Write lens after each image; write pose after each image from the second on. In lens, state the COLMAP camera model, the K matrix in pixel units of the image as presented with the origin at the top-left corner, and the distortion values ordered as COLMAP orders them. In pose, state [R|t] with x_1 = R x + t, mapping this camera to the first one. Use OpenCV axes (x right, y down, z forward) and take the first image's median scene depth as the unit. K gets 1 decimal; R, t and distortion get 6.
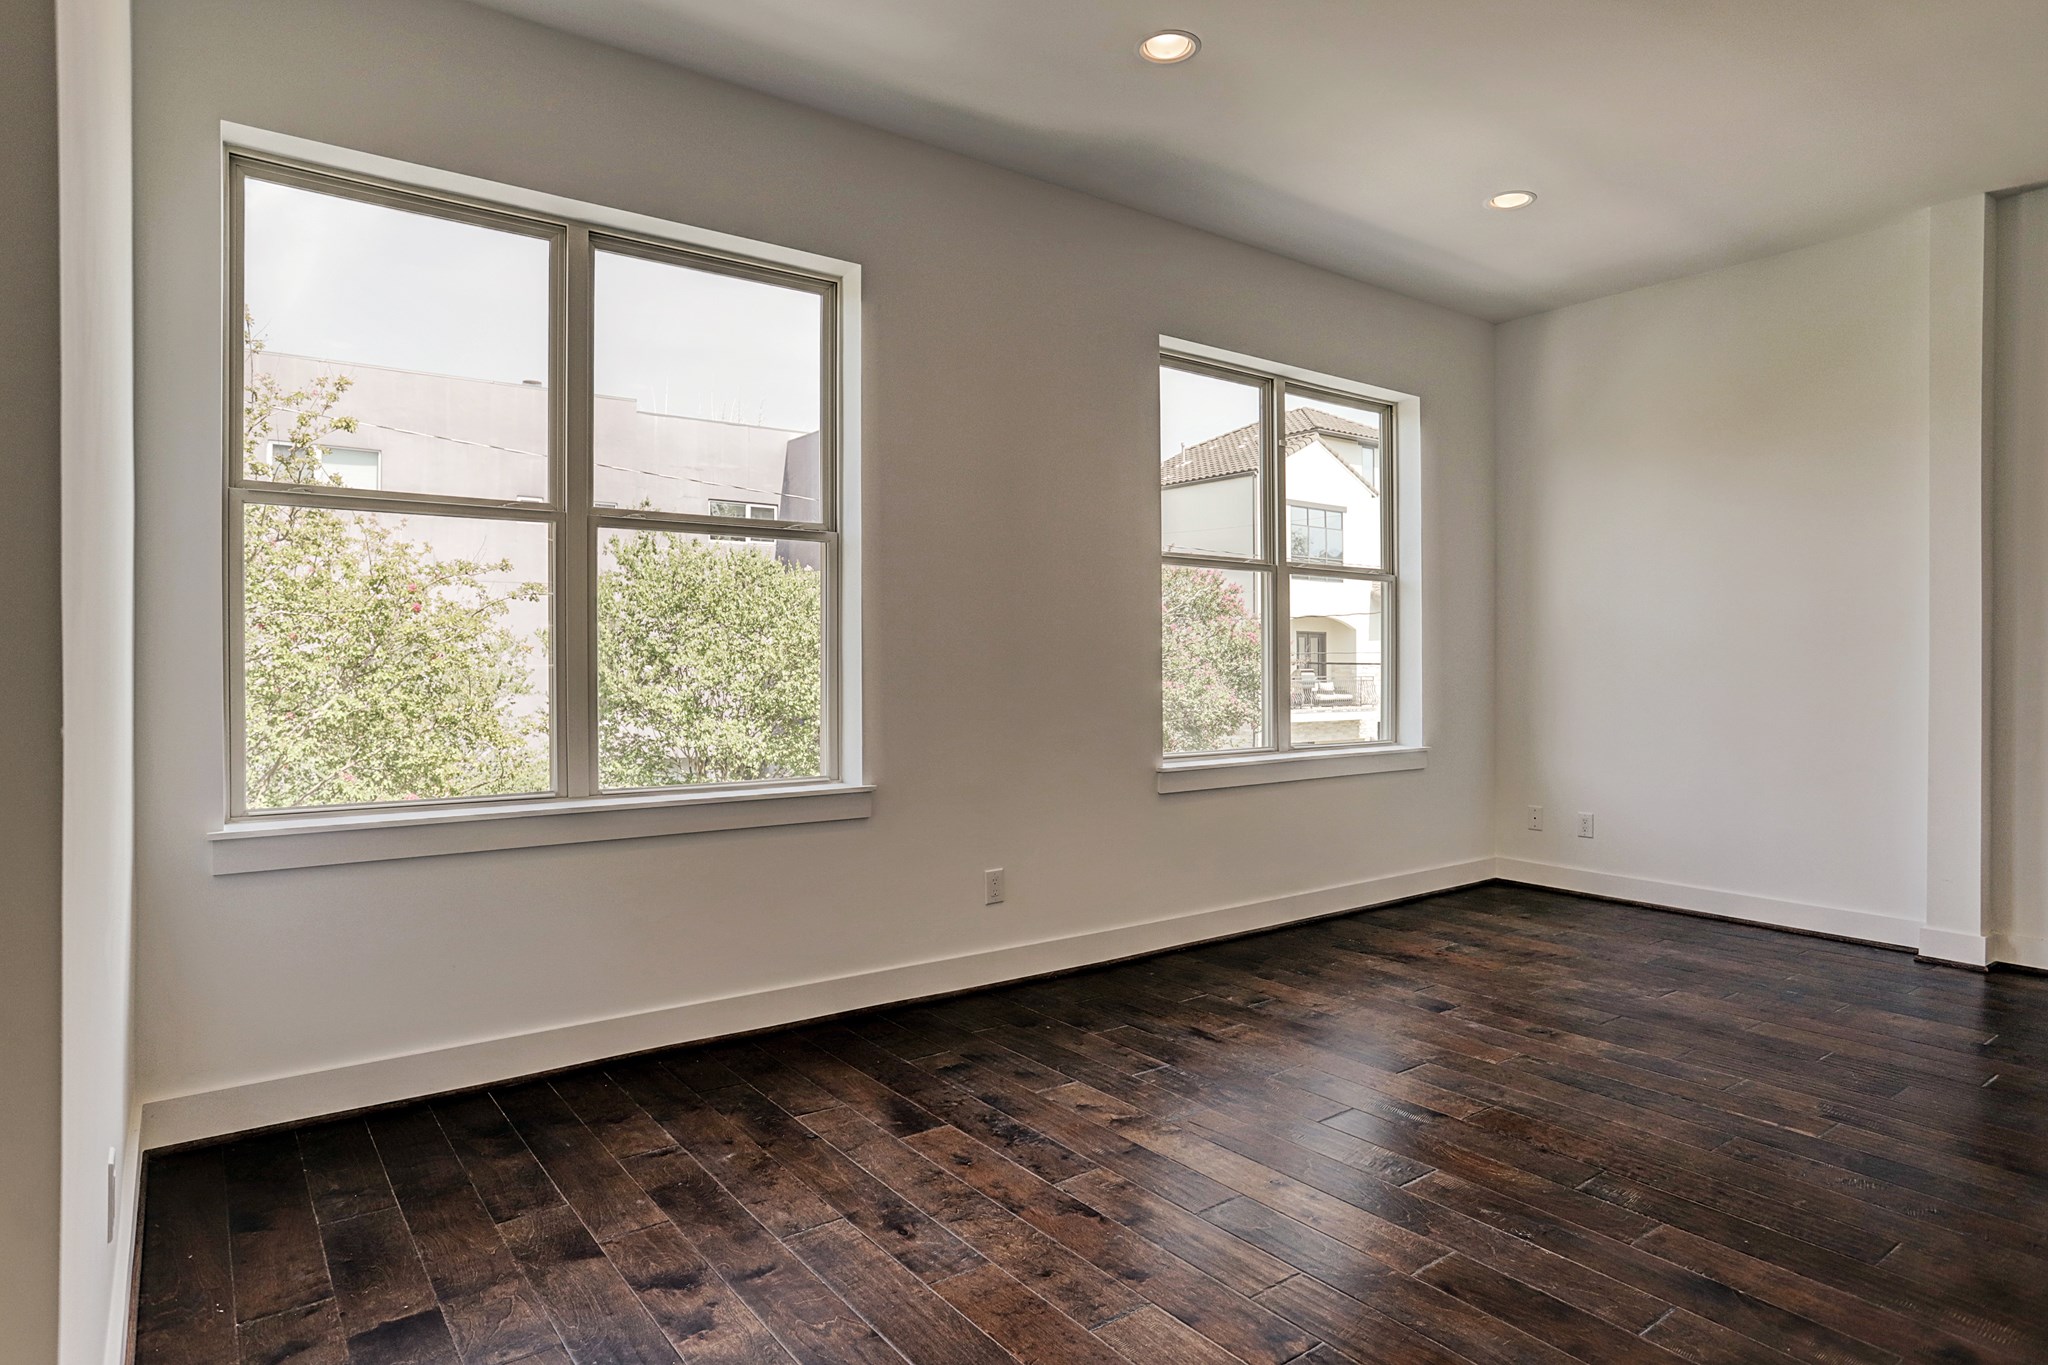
lens RADIAL K [[1122.6, 0, 1024.0], [0, 1122.6, 682.5], [0, 0, 1]] dist [-0.031613, -0.000008]
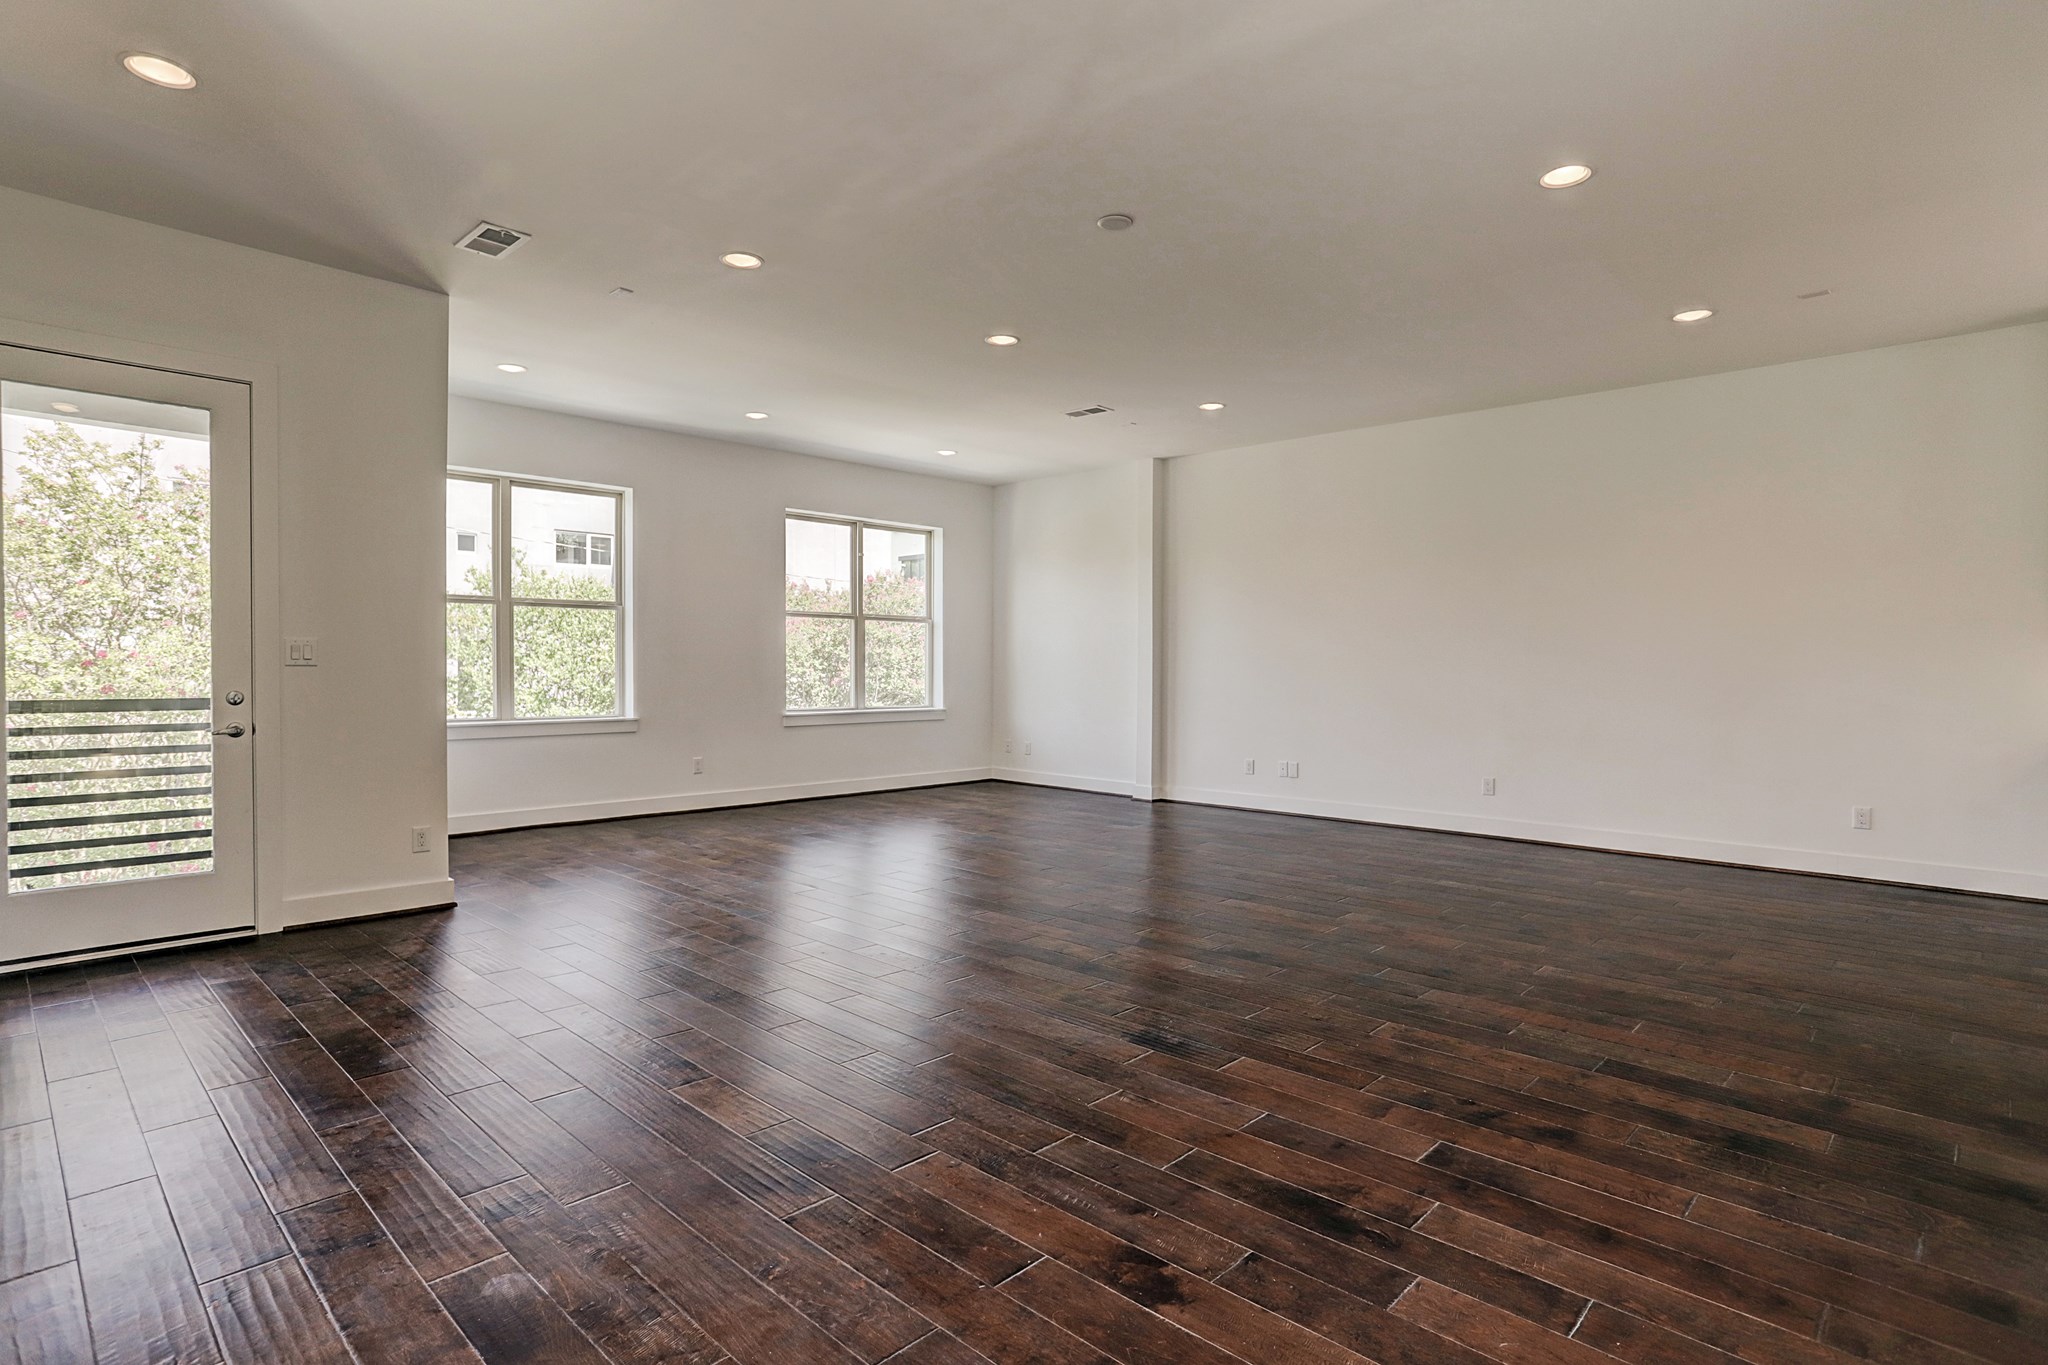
lens RADIAL K [[1039.3, 0, 1024.0], [0, 1039.3, 682.5], [0, 0, 1]] dist [-0.029896, 0.000132]
pose [[0.988068, 0.000382, 0.154017, 0.260116], [-0.000060, 0.999998, -0.002093, 0.021211], [-0.154017, 0.002059, 0.988066, -0.984008]]
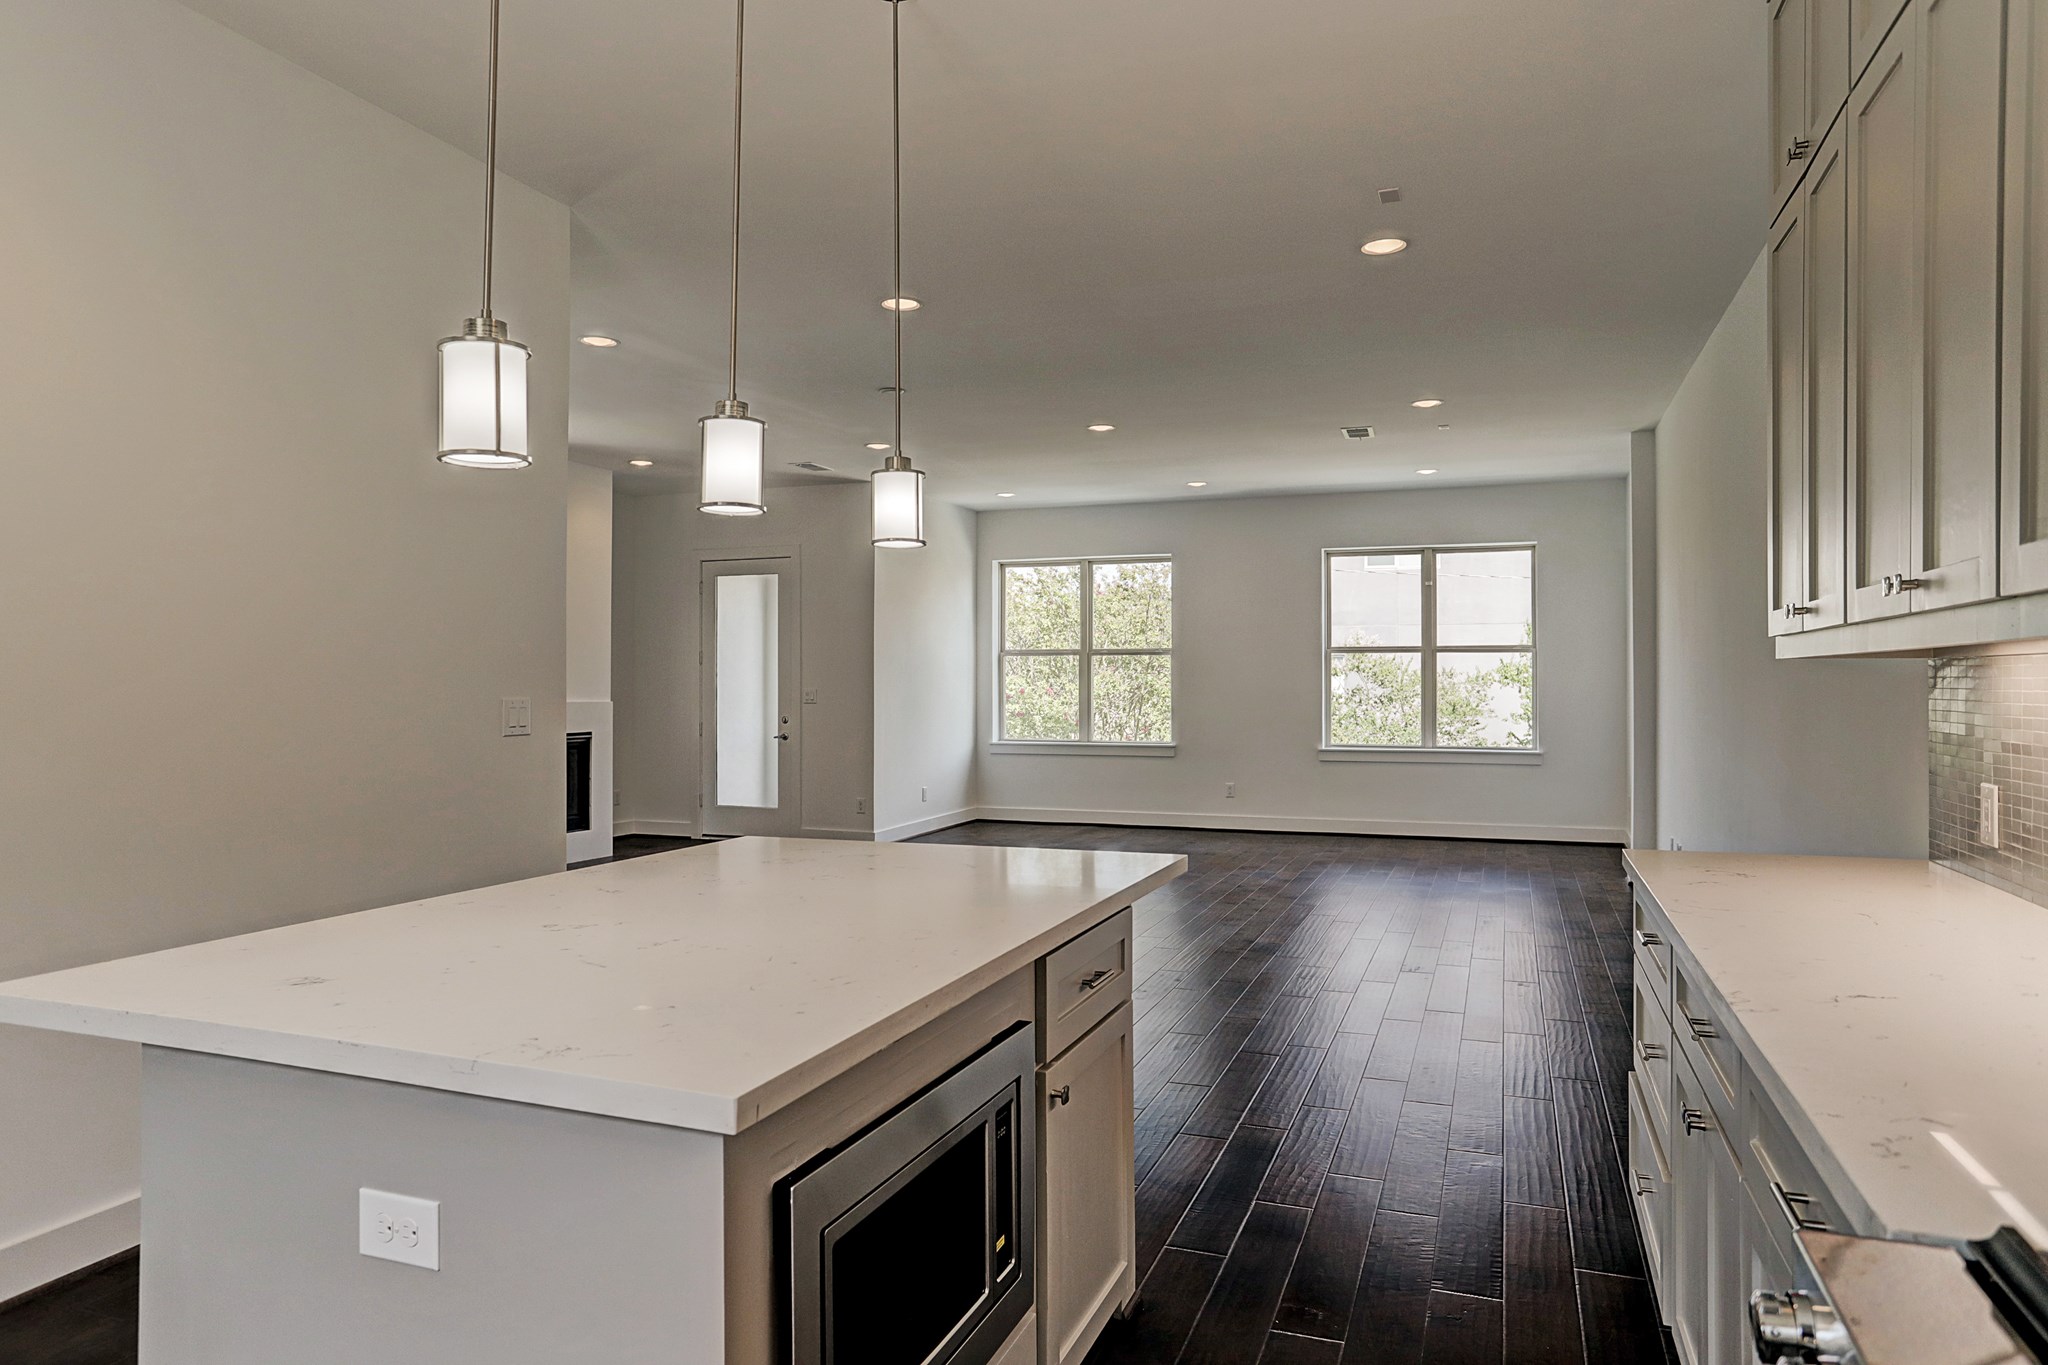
lens RADIAL K [[1306.8, 0, 996.4], [0, 1306.8, 682.5], [0, 0, 1]] dist [-0.044708, 0.000226]
pose [[0.524480, -0.001454, -0.851421, 1.904017], [-0.015090, 0.999826, -0.011003, -0.013829], [0.851289, 0.018619, 0.524367, -0.843894]]
